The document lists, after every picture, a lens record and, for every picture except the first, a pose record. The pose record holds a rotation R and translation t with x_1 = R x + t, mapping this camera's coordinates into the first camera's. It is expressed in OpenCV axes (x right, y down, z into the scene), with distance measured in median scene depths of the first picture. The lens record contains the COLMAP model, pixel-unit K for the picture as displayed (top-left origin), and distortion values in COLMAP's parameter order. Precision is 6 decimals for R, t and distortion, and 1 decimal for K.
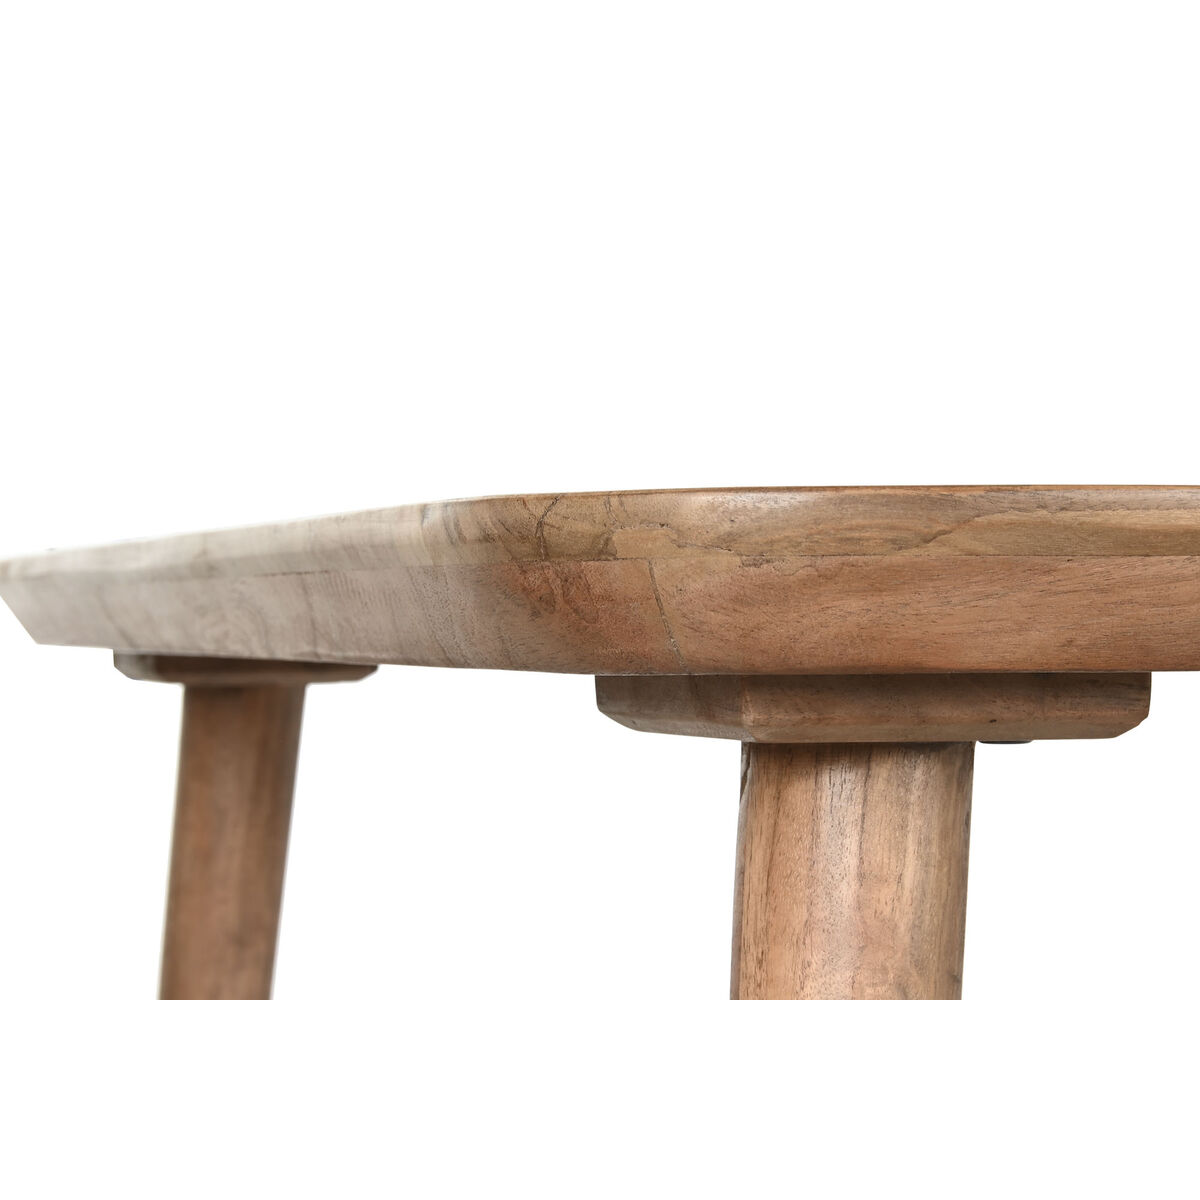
lens RADIAL K [[3158.8, 0, 599.5], [0, 3158.8, 600.1], [0, 0, 1]] dist [-0.028646, 0.000000]
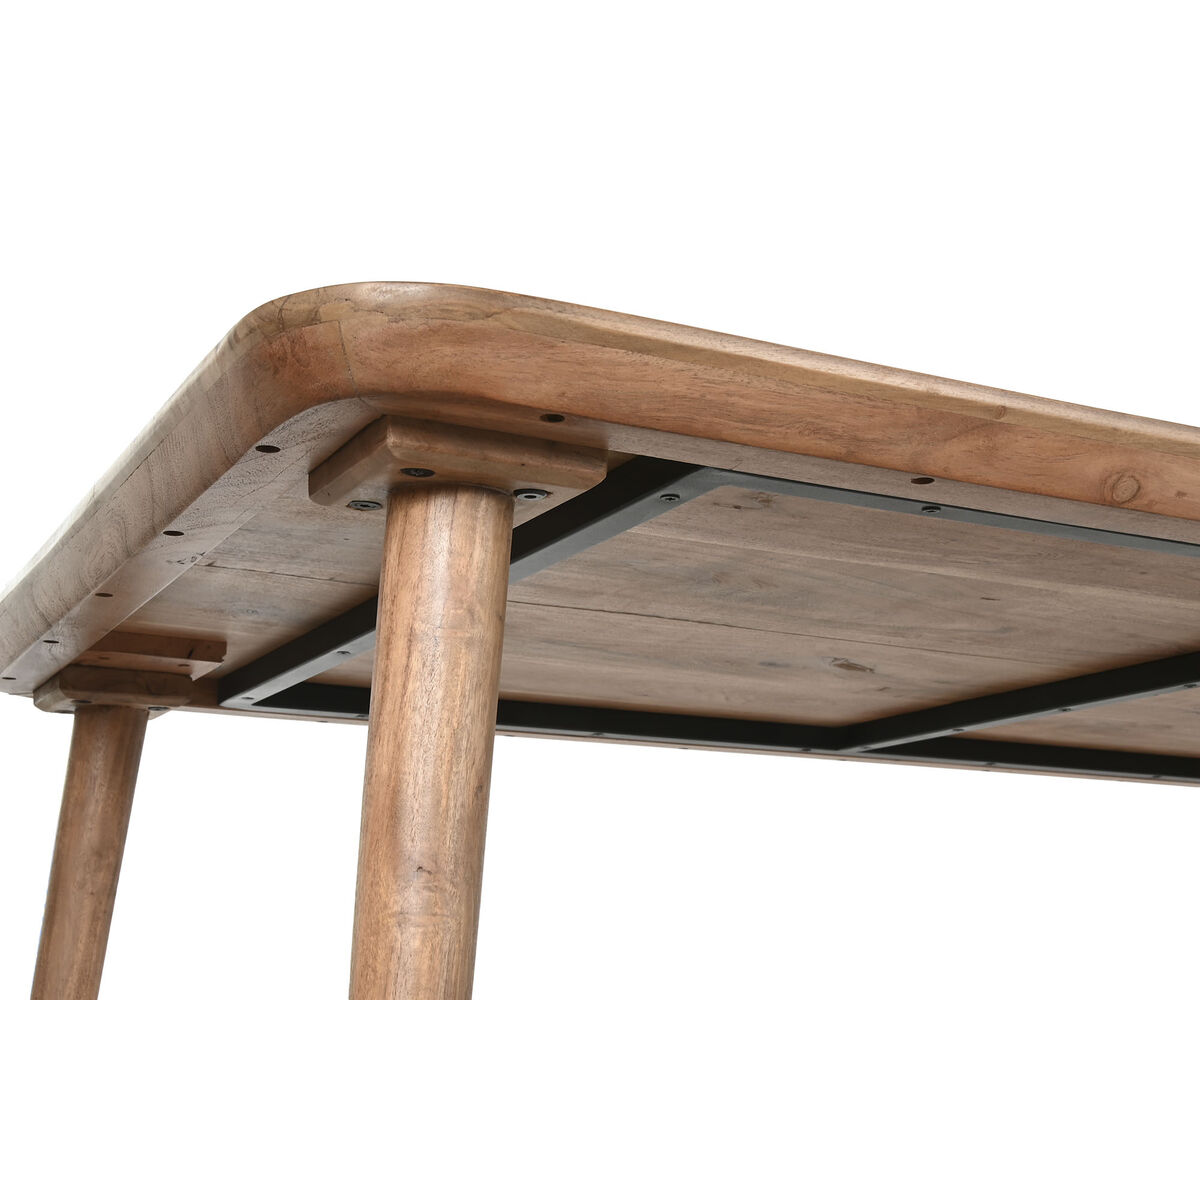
lens RADIAL K [[1748.9, 0, 601.3], [0, 1748.9, 599.0], [0, 0, 1]] dist [-0.028673, 0.000000]
pose [[0.988095, 0.040698, 0.148366, 0.022187], [-0.009542, 0.978732, -0.204923, 0.350670], [-0.153551, 0.201067, 0.967468, 0.013742]]
